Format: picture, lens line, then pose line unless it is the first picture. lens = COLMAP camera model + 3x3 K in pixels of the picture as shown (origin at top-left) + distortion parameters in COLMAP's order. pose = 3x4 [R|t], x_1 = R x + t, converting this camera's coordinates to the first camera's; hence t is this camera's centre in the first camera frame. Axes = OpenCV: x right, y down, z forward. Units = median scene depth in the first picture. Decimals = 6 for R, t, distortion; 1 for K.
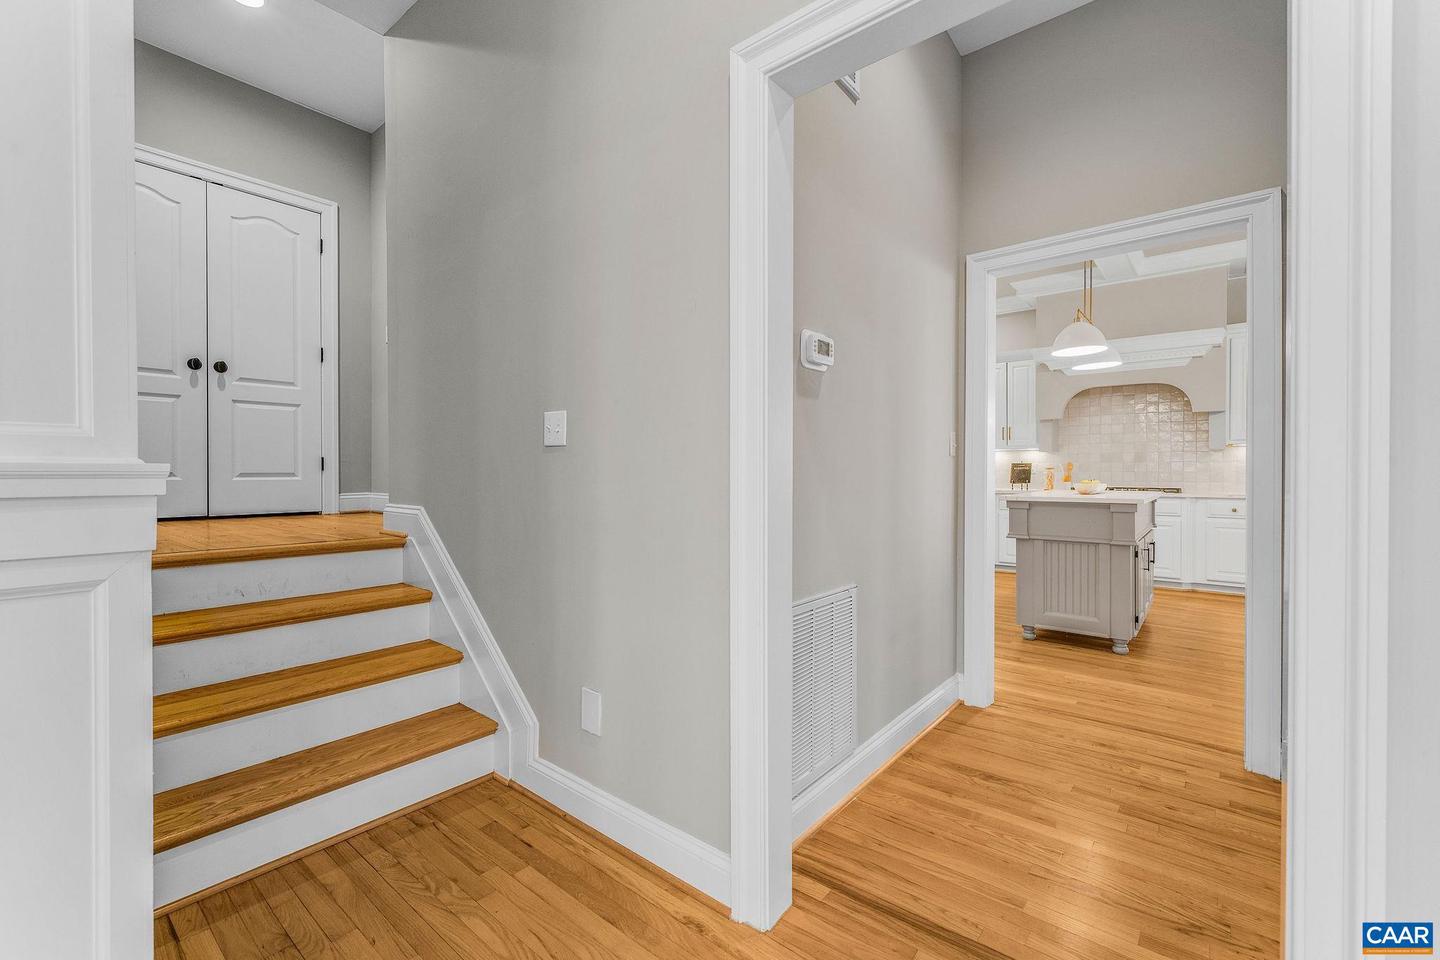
lens RADIAL K [[615.3, 0, 709.9], [0, 615.3, 470.1], [0, 0, 1]] dist [0.002376, -0.000695]
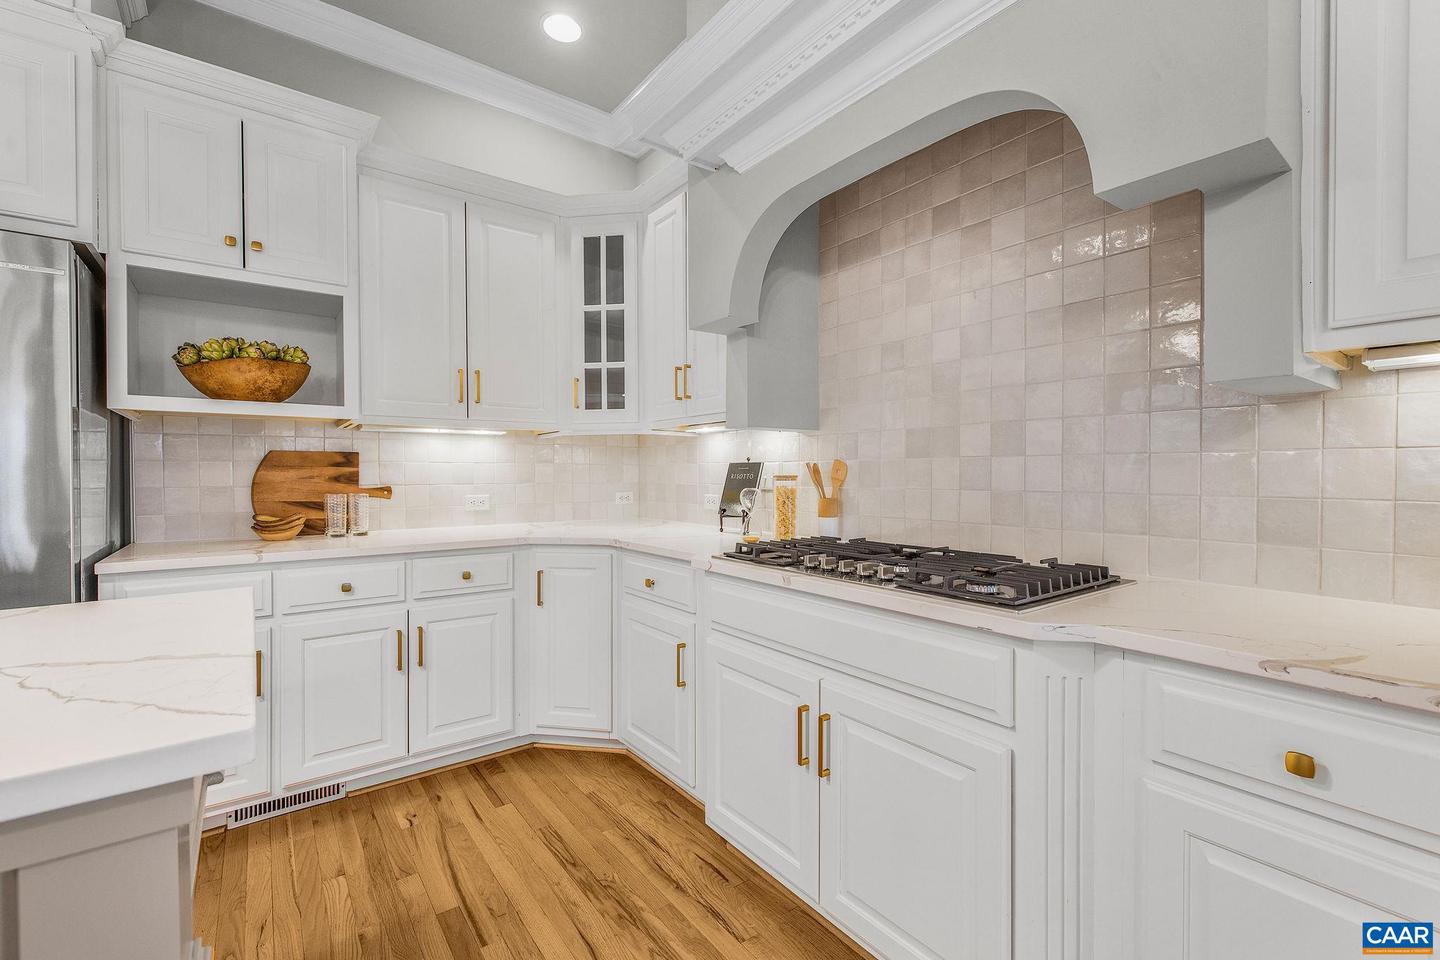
lens RADIAL K [[615.3, 0, 714.6], [0, 615.3, 480.6], [0, 0, 1]] dist [0.002376, -0.000695]
pose [[0.972168, -0.001571, -0.234282, 0.613324], [0.003973, 0.999944, 0.009780, -0.004775], [0.234253, -0.010438, 0.972120, 0.674798]]
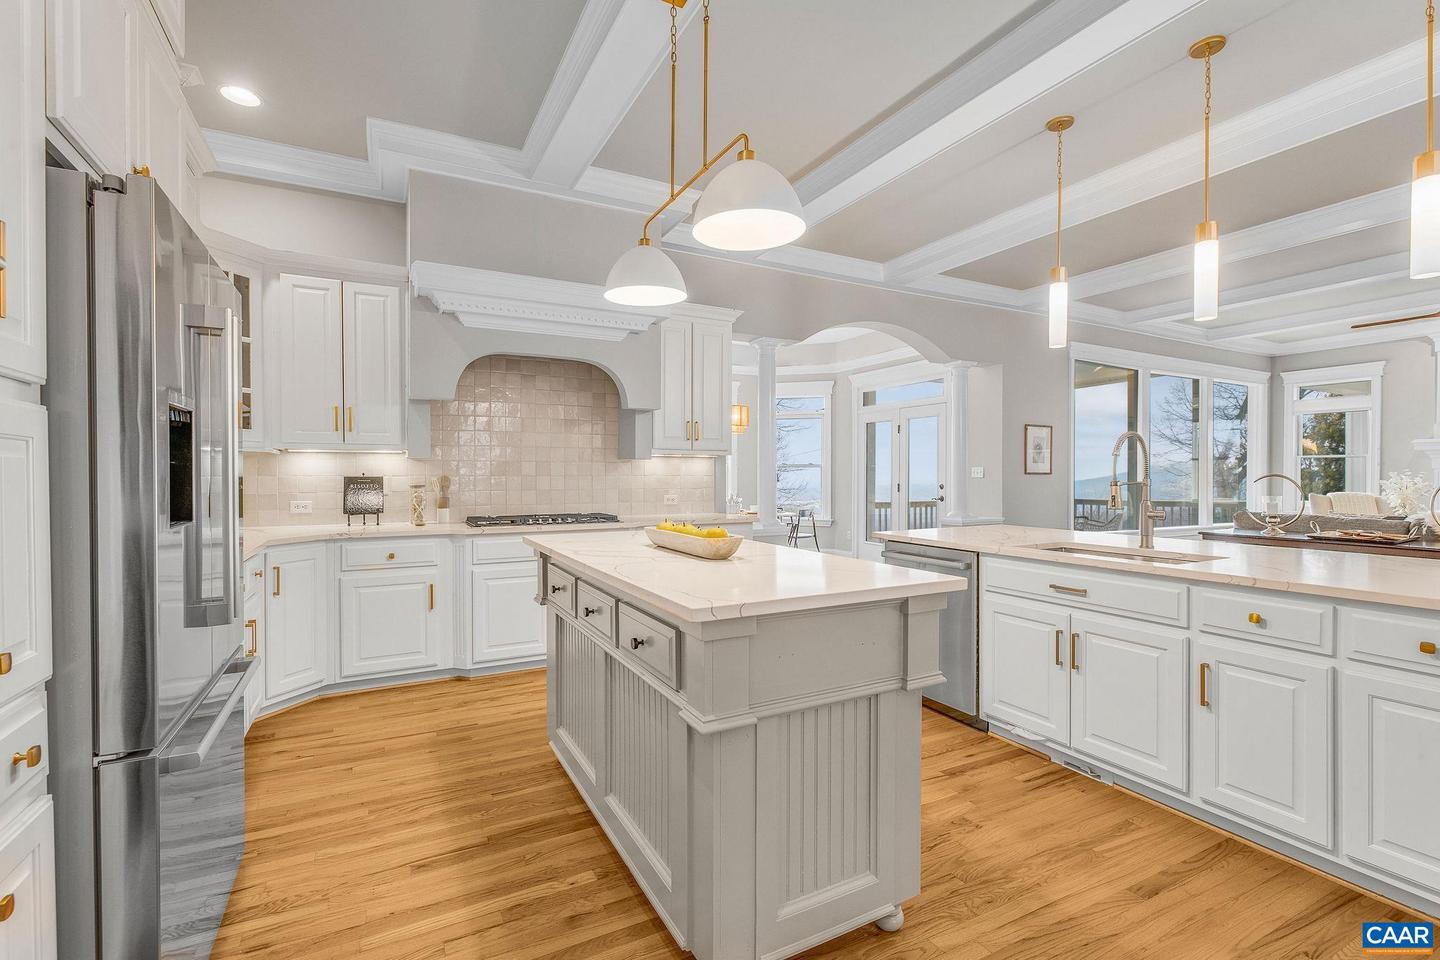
lens RADIAL K [[647.9, 0, 730.9], [0, 647.9, 479.3], [0, 0, 1]] dist [0.001378, -0.000246]
pose [[0.367564, -0.010220, 0.929942, 0.105283], [-0.000162, 0.999939, 0.011054, -0.016384], [-0.929998, -0.004214, 0.367540, 0.526602]]
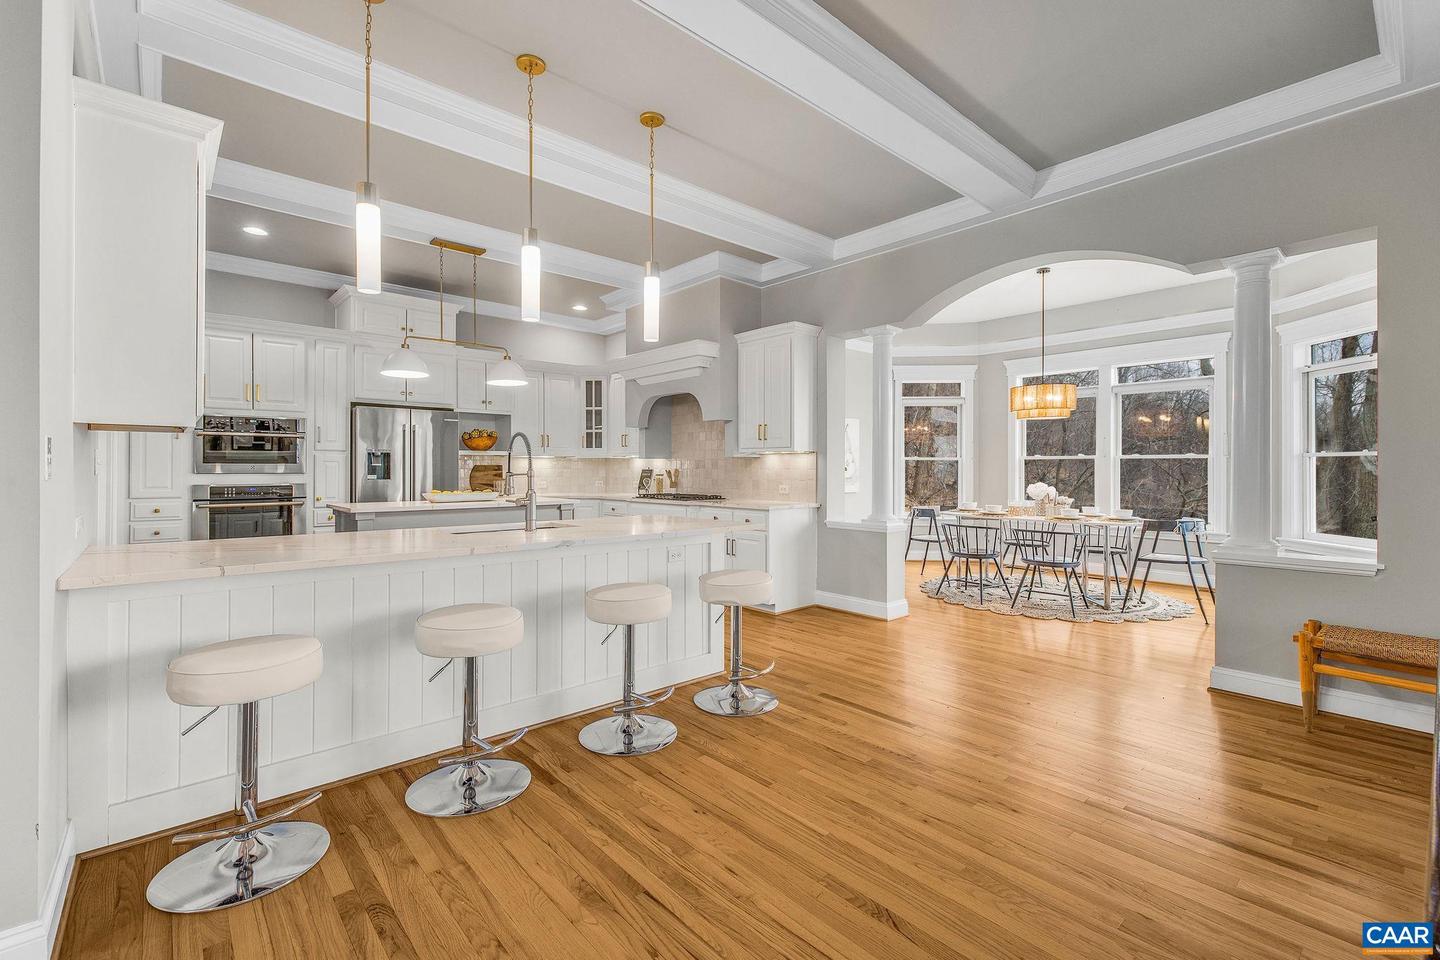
lens RADIAL K [[647.9, 0, 723.2], [0, 647.9, 468.2], [0, 0, 1]] dist [0.001378, -0.000246]
pose [[0.989317, -0.002219, -0.145763, 0.837596], [0.002080, 0.999997, -0.001109, -0.012740], [0.145765, 0.000794, 0.989319, -0.044450]]
